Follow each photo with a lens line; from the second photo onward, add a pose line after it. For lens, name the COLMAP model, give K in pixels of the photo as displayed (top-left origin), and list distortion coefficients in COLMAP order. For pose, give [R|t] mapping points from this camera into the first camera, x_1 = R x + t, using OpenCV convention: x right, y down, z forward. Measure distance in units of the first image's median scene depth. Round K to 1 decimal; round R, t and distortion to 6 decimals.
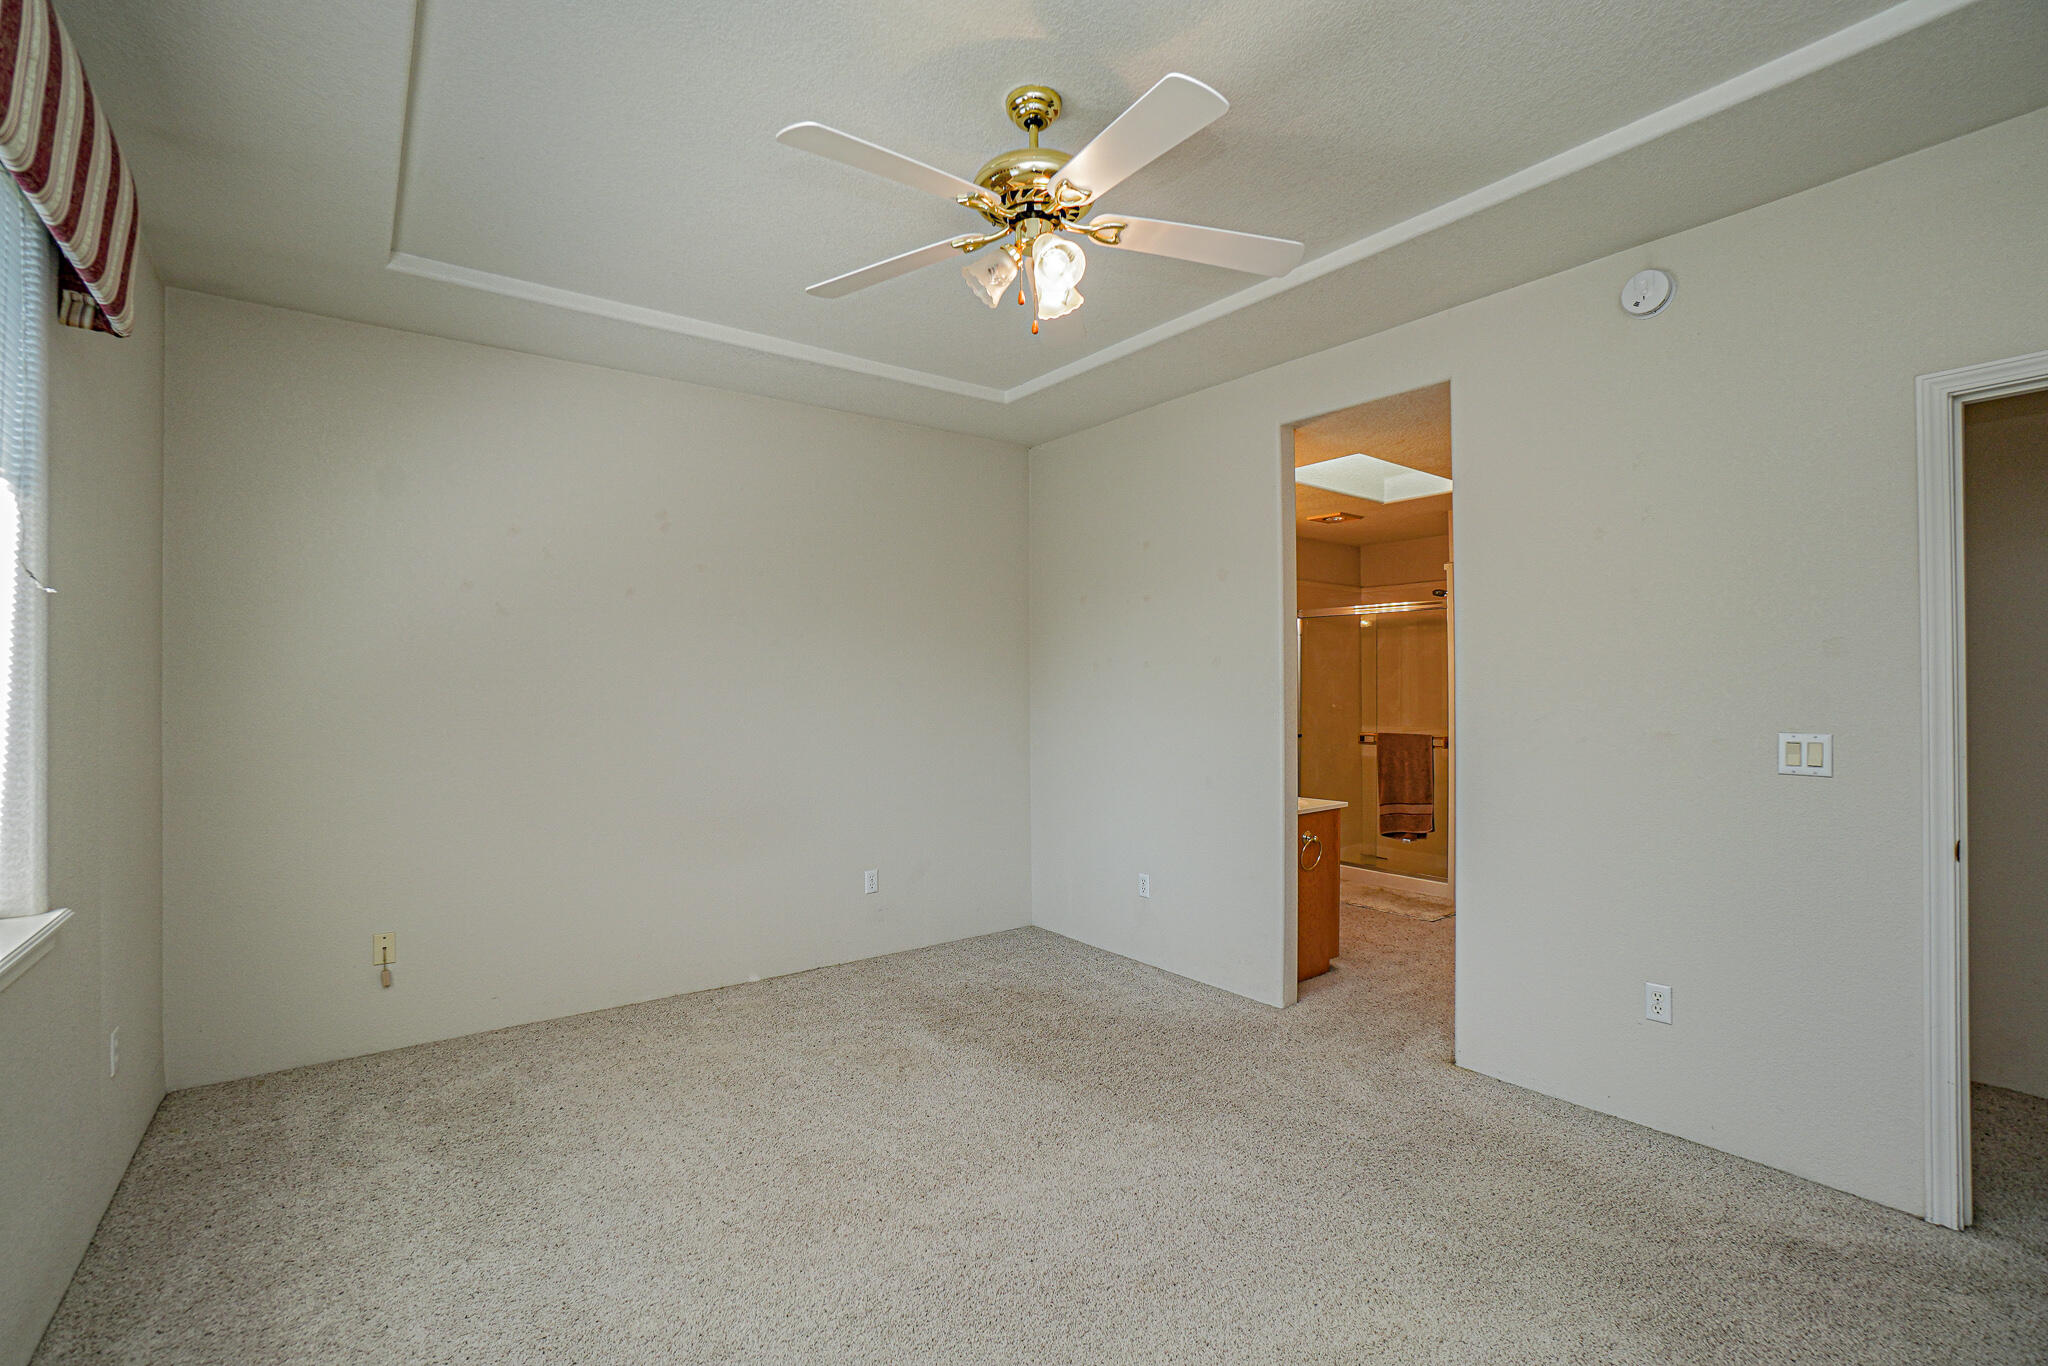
lens RADIAL K [[908.4, 0, 1023.4], [0, 908.4, 689.4], [0, 0, 1]] dist [-0.059979, 0.016962]
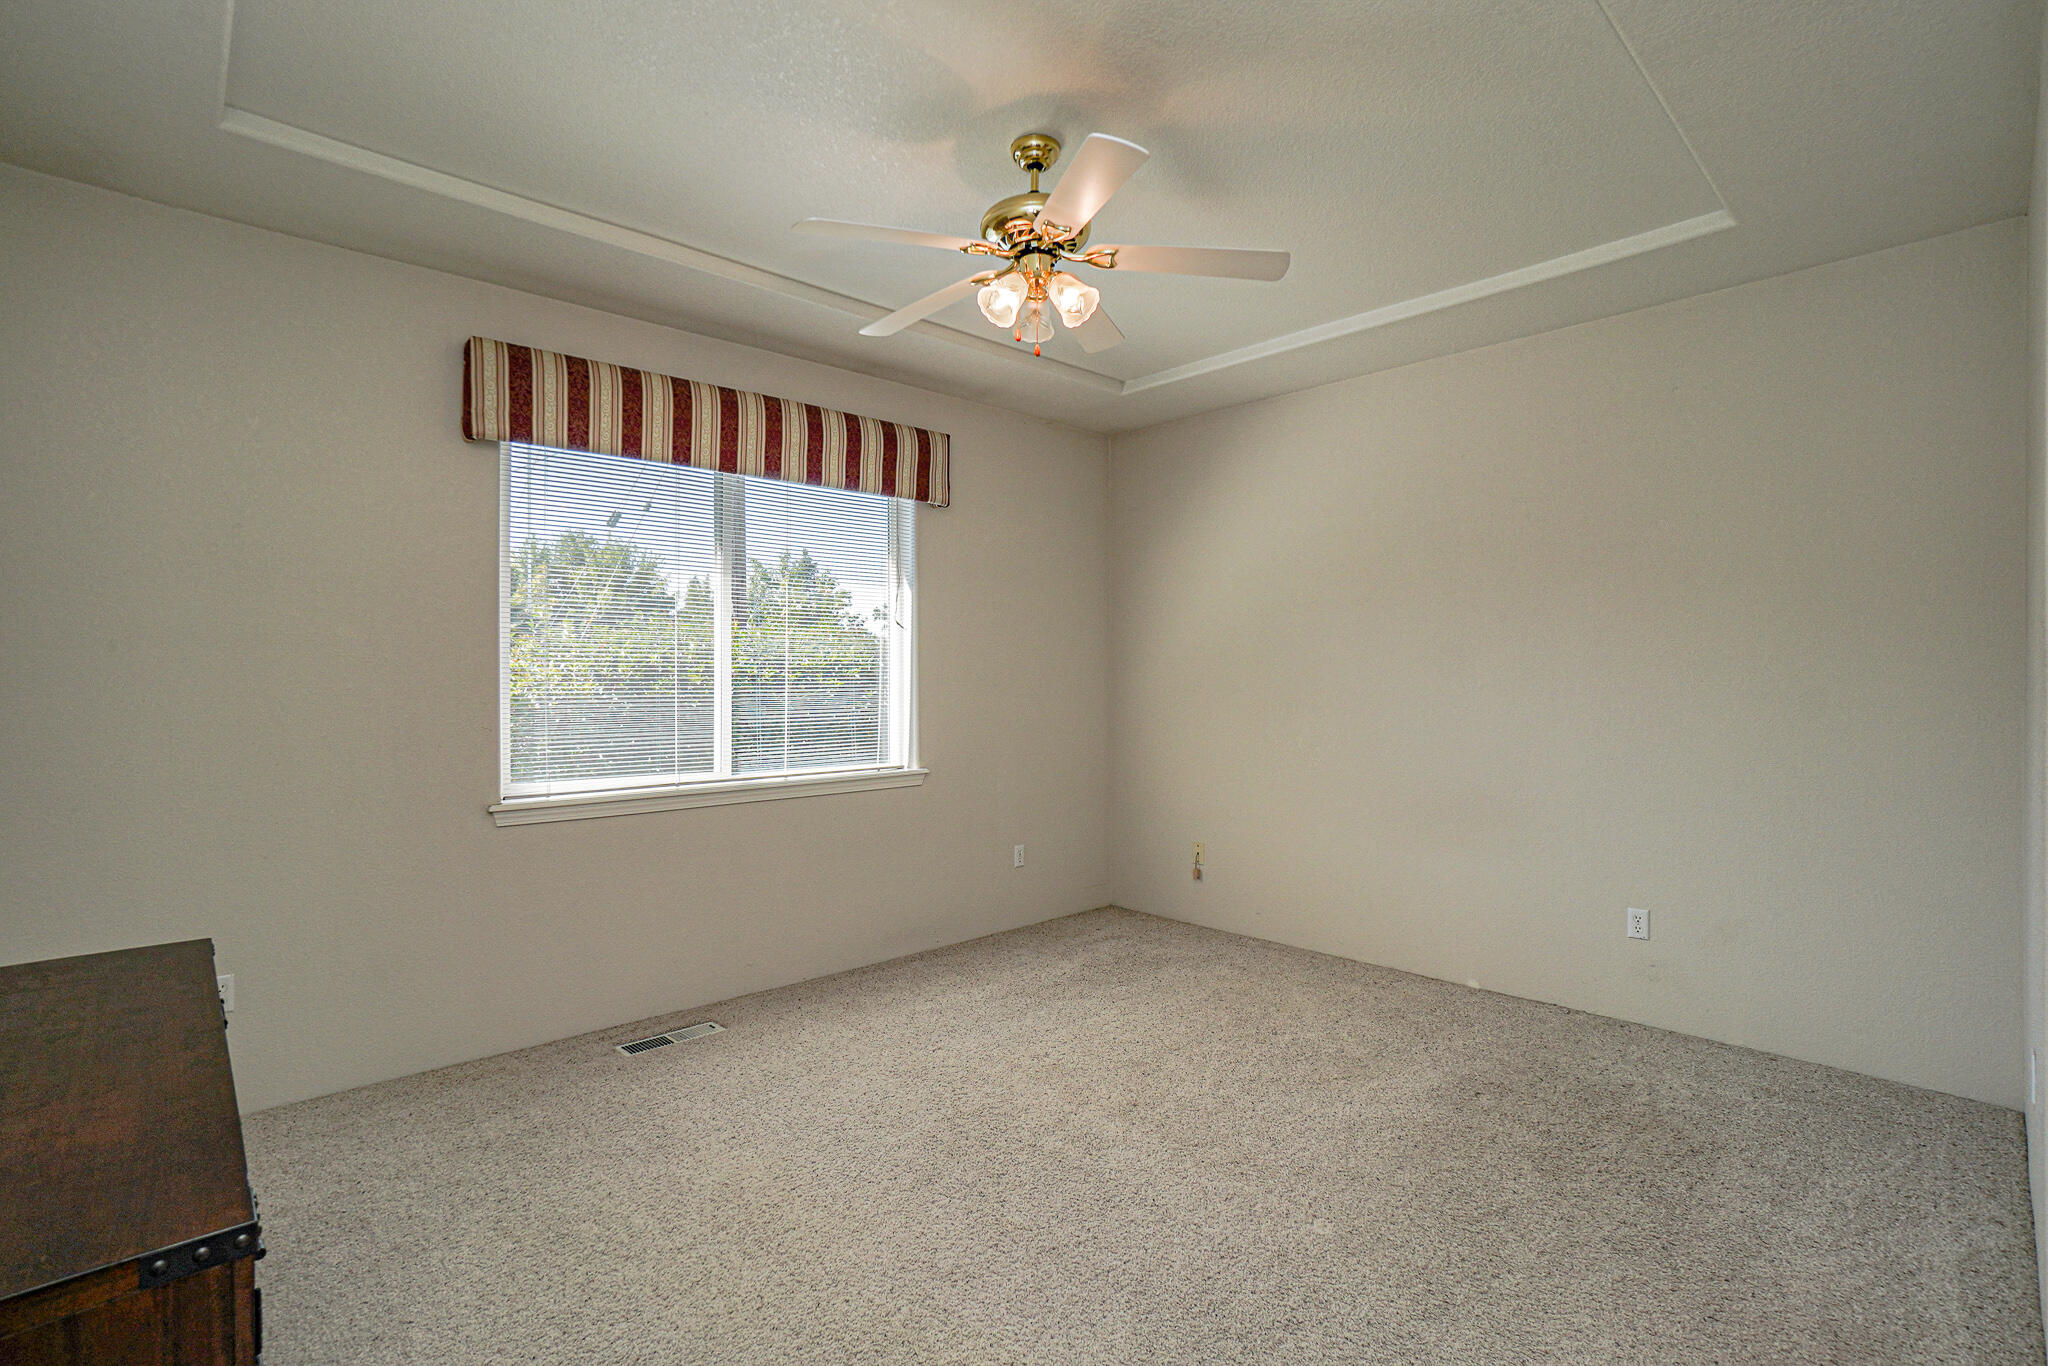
lens RADIAL K [[964.2, 0, 1024.0], [0, 964.2, 683.0], [0, 0, 1]] dist [-0.001066, -0.000054]
pose [[0.096837, 0.008176, -0.995267, 0.833230], [0.004269, 0.999954, 0.008630, 0.002573], [0.995291, -0.005085, 0.096797, 0.585592]]
